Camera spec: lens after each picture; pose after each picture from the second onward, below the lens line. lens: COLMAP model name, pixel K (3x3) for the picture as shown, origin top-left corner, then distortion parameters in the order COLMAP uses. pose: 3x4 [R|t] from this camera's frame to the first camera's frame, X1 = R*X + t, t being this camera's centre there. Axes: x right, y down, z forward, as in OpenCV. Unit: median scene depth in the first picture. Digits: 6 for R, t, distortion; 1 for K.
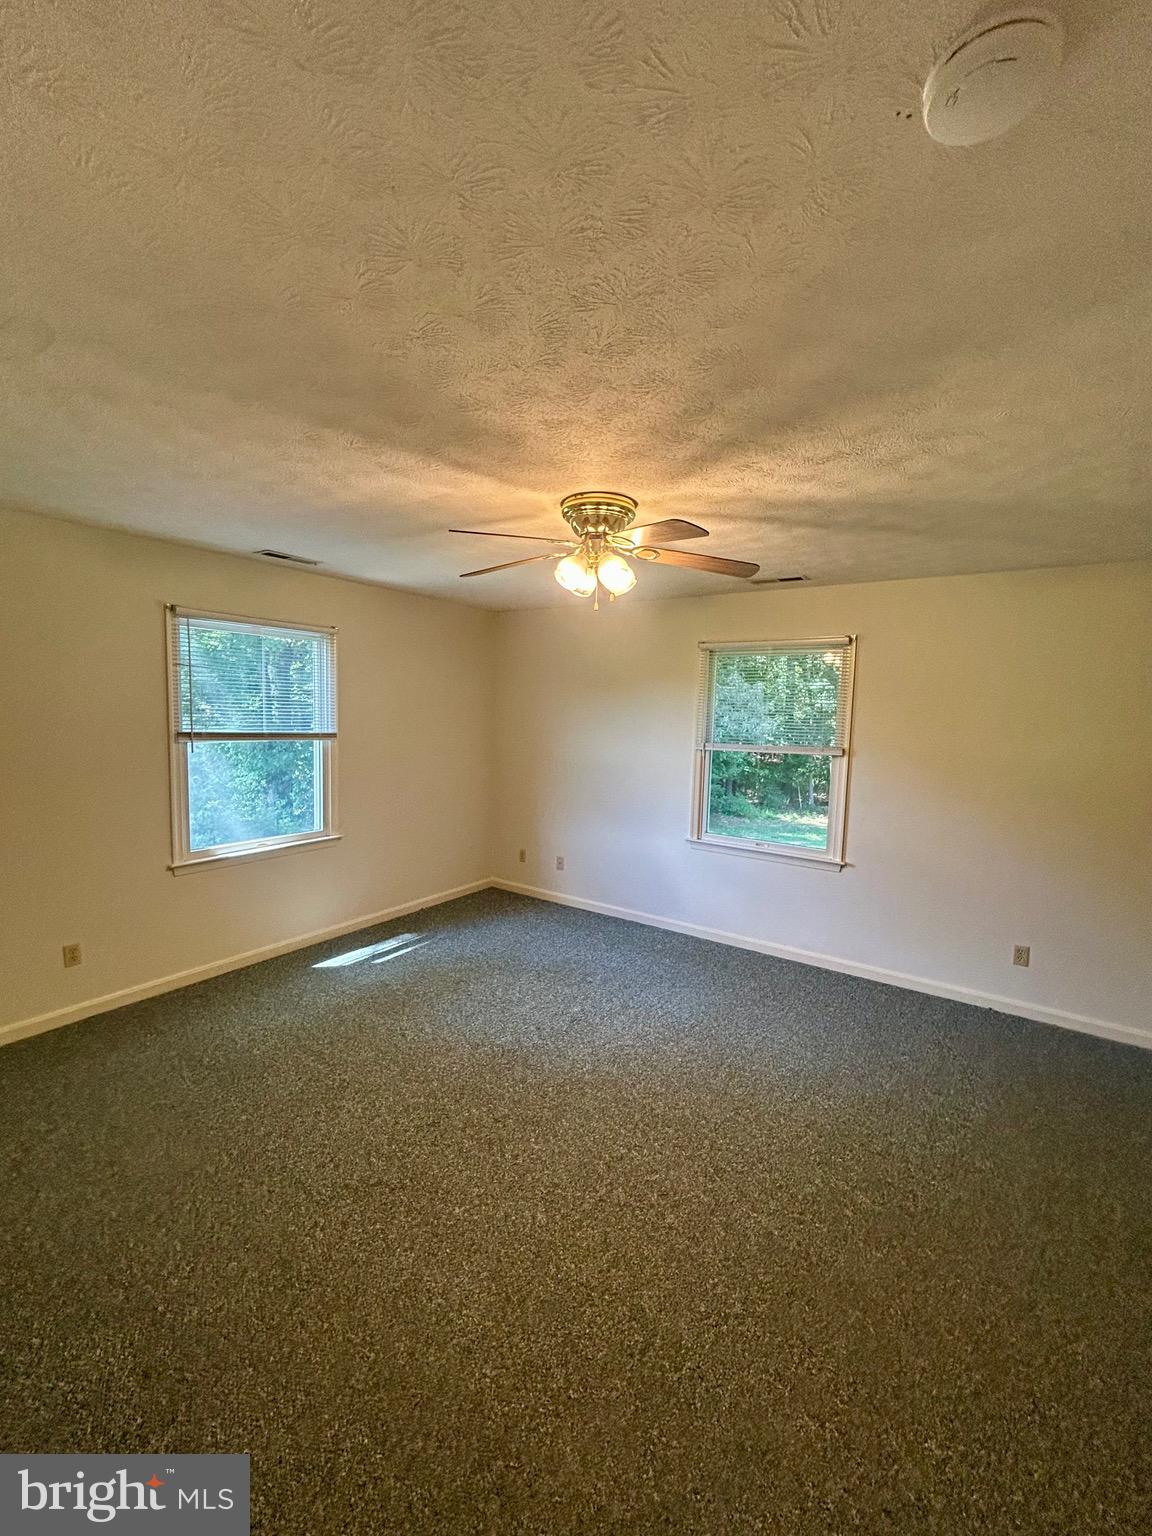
lens RADIAL K [[623.6, 0, 580.8], [0, 623.6, 765.8], [0, 0, 1]] dist [0.008846, 0.000061]
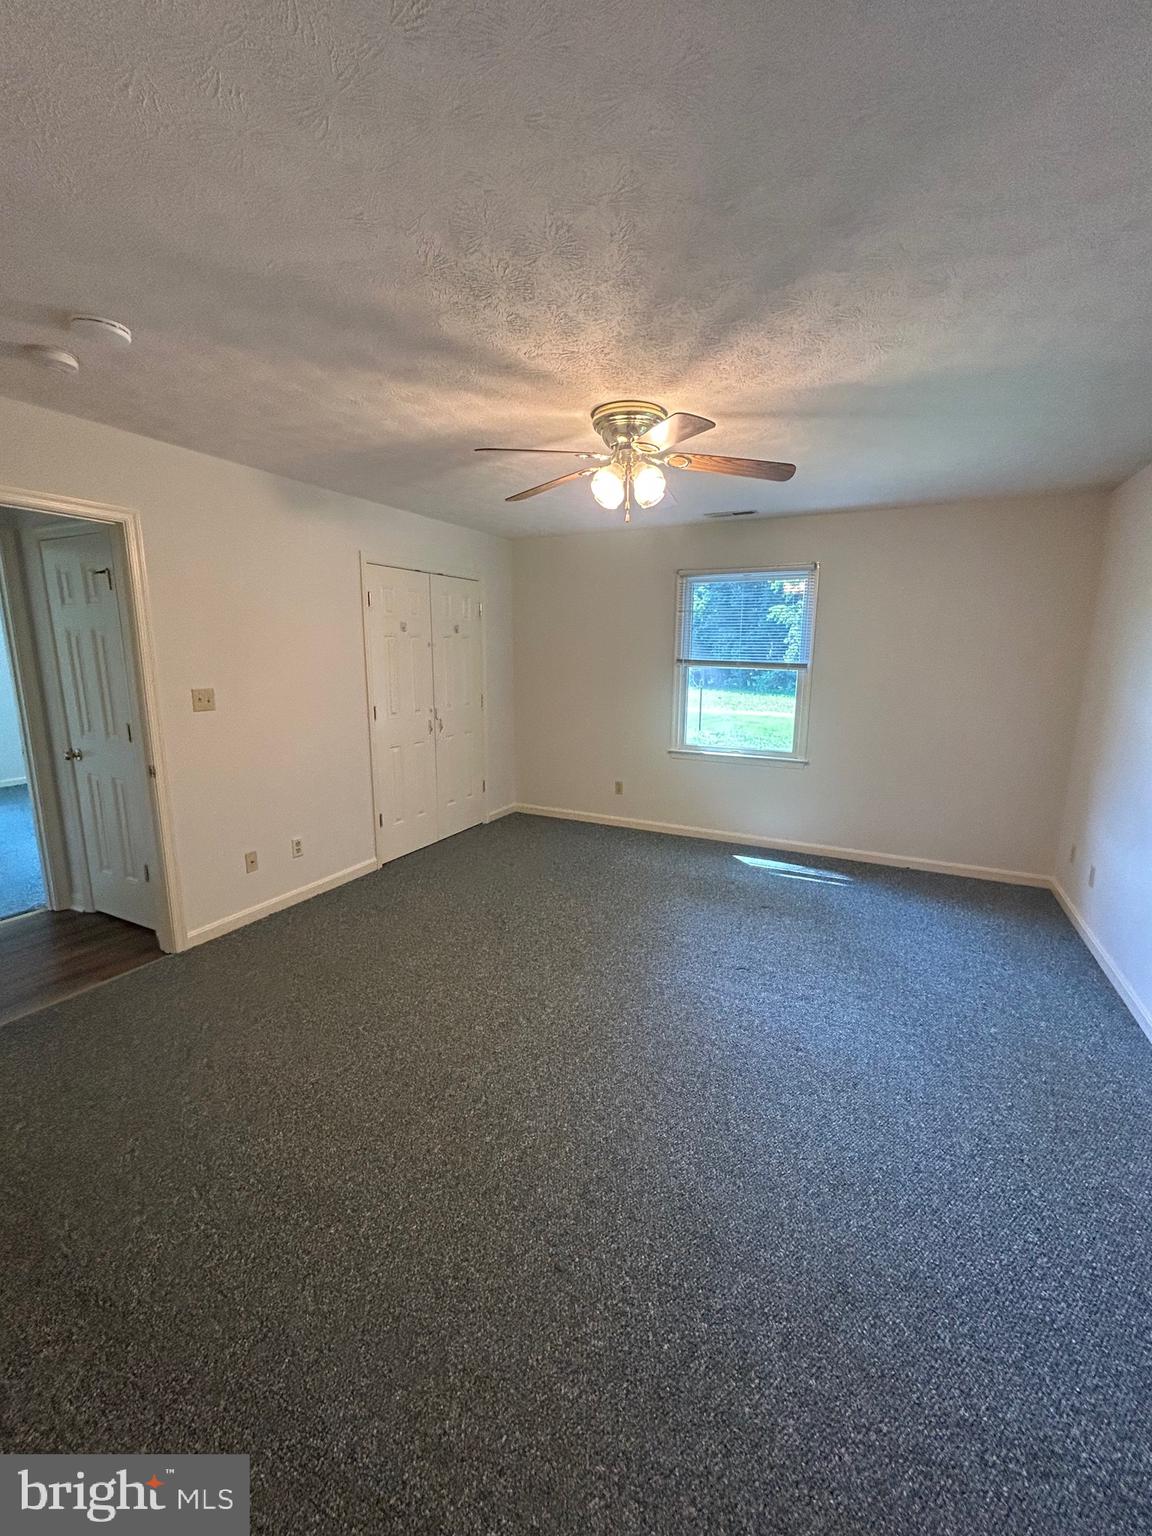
lens RADIAL K [[623.6, 0, 580.8], [0, 623.6, 765.8], [0, 0, 1]] dist [0.008846, 0.000061]
pose [[0.136597, 0.155932, -0.978277, 0.771164], [-0.097765, 0.984835, 0.143326, 0.005108], [0.985791, 0.076063, 0.149770, 0.572109]]
